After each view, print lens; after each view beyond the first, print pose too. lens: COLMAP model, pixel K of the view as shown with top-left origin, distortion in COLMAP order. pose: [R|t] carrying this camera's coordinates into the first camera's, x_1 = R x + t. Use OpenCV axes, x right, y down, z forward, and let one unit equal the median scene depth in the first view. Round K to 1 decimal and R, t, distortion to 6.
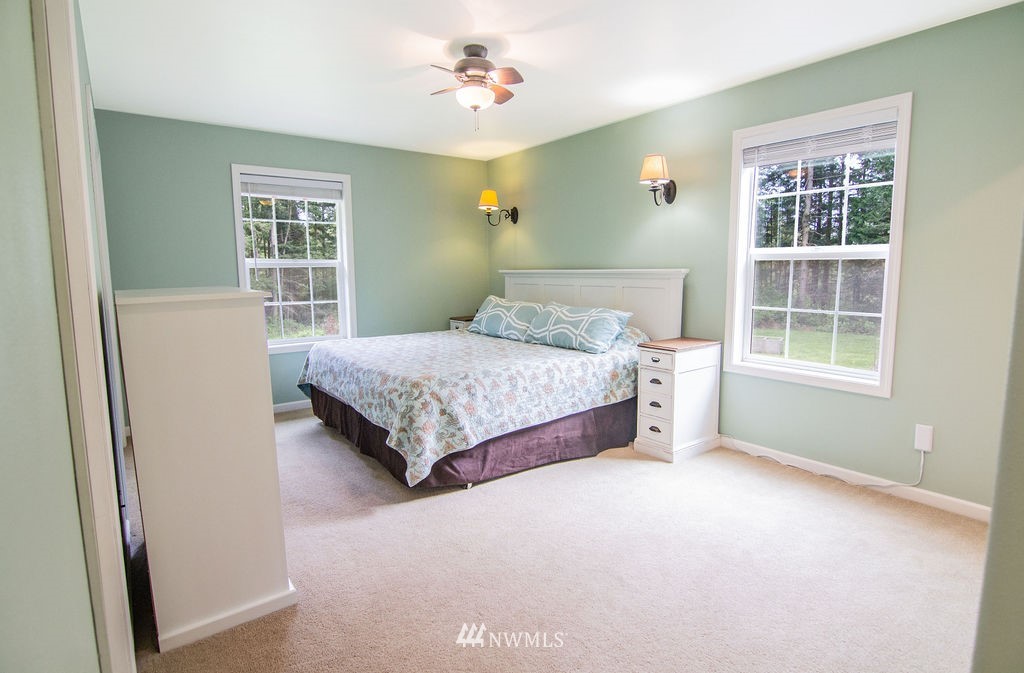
lens RADIAL K [[530.1, 0, 508.2], [0, 530.1, 333.3], [0, 0, 1]] dist [-0.013781, -0.002454]
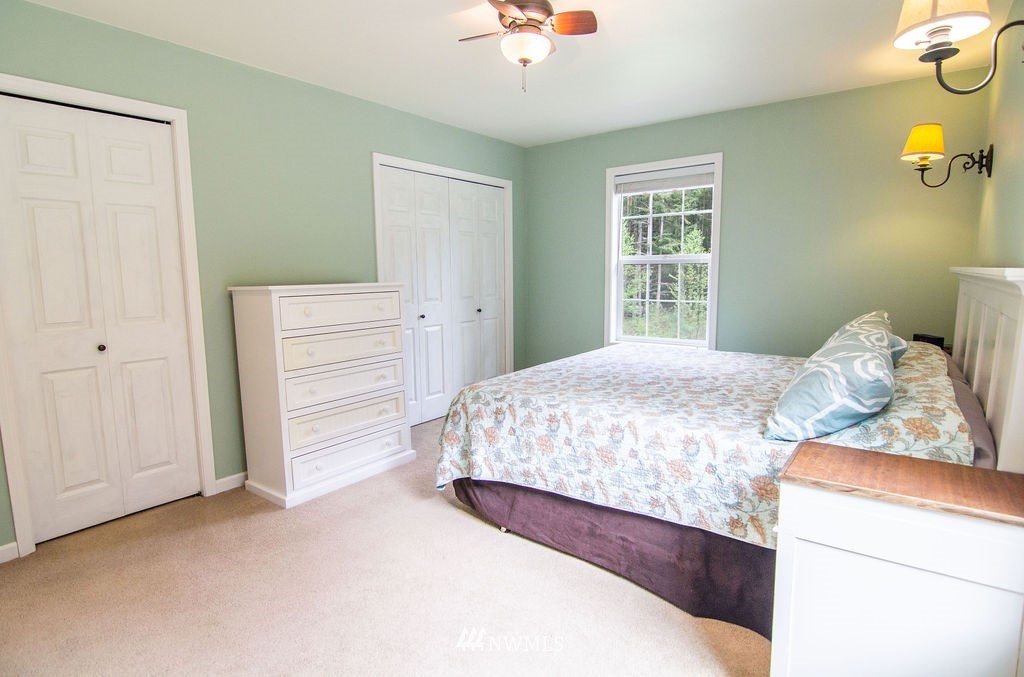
lens RADIAL K [[530.1, 0, 508.2], [0, 530.1, 335.3], [0, 0, 1]] dist [-0.013781, -0.002454]
pose [[0.263814, 0.122921, -0.956709, 0.630655], [-0.109001, 0.989293, 0.097051, -0.087616], [0.958395, 0.078679, 0.274388, 0.690991]]
